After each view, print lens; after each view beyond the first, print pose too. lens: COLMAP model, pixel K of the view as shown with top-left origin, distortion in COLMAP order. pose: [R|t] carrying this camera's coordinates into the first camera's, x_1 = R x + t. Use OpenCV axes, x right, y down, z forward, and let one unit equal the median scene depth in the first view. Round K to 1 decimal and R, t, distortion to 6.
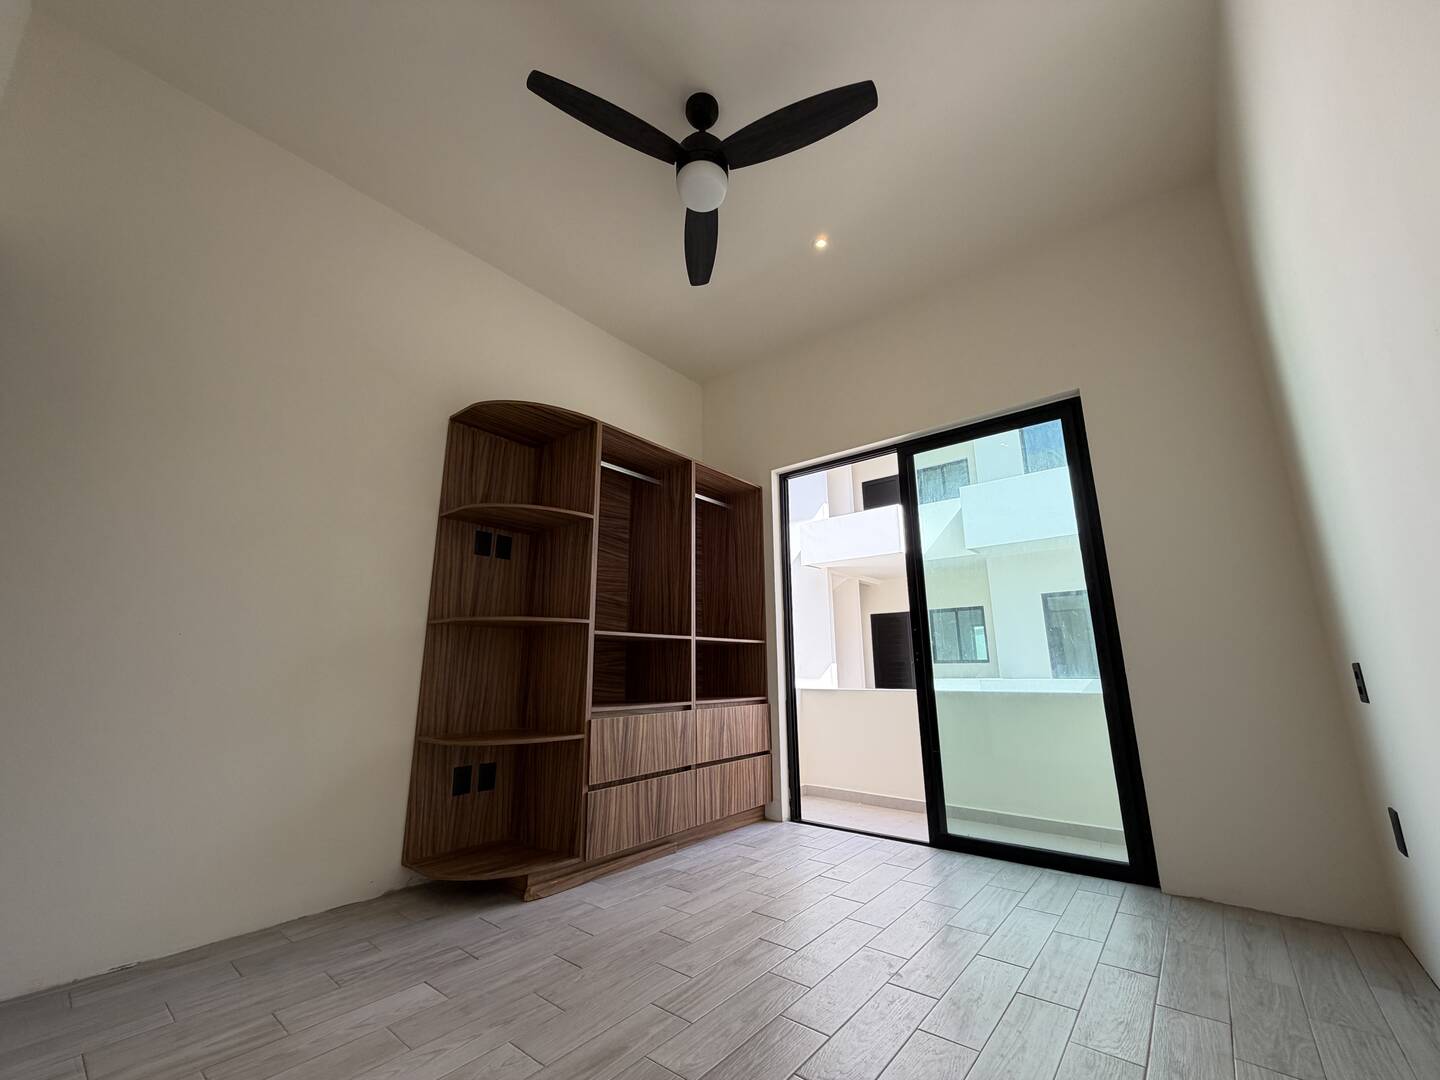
lens RADIAL K [[570.6, 0, 721.4], [0, 570.6, 542.5], [0, 0, 1]] dist [-0.004645, 0.000941]
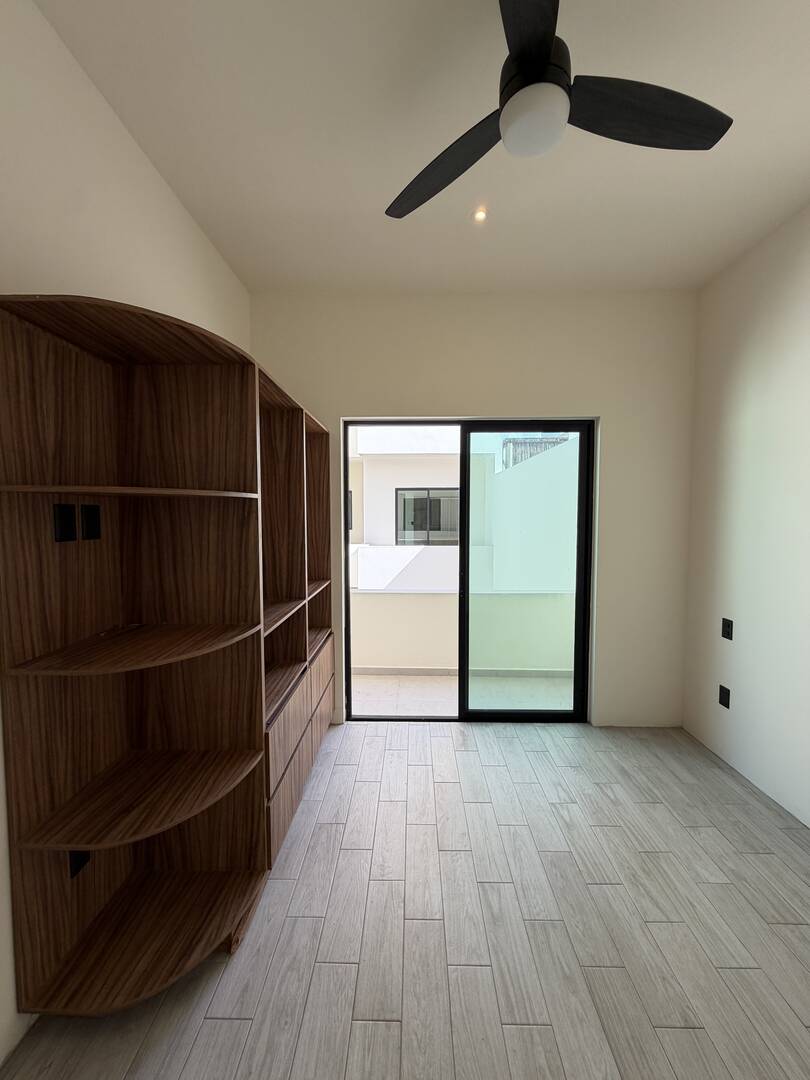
lens RADIAL K [[428.0, 0, 404.2], [0, 428.0, 537.2], [0, 0, 1]] dist [-0.004645, 0.000941]
pose [[0.789248, -0.027288, 0.613468, -0.428077], [-0.140311, 0.964570, 0.223422, -0.150380], [-0.597830, -0.262412, 0.757456, 0.414836]]
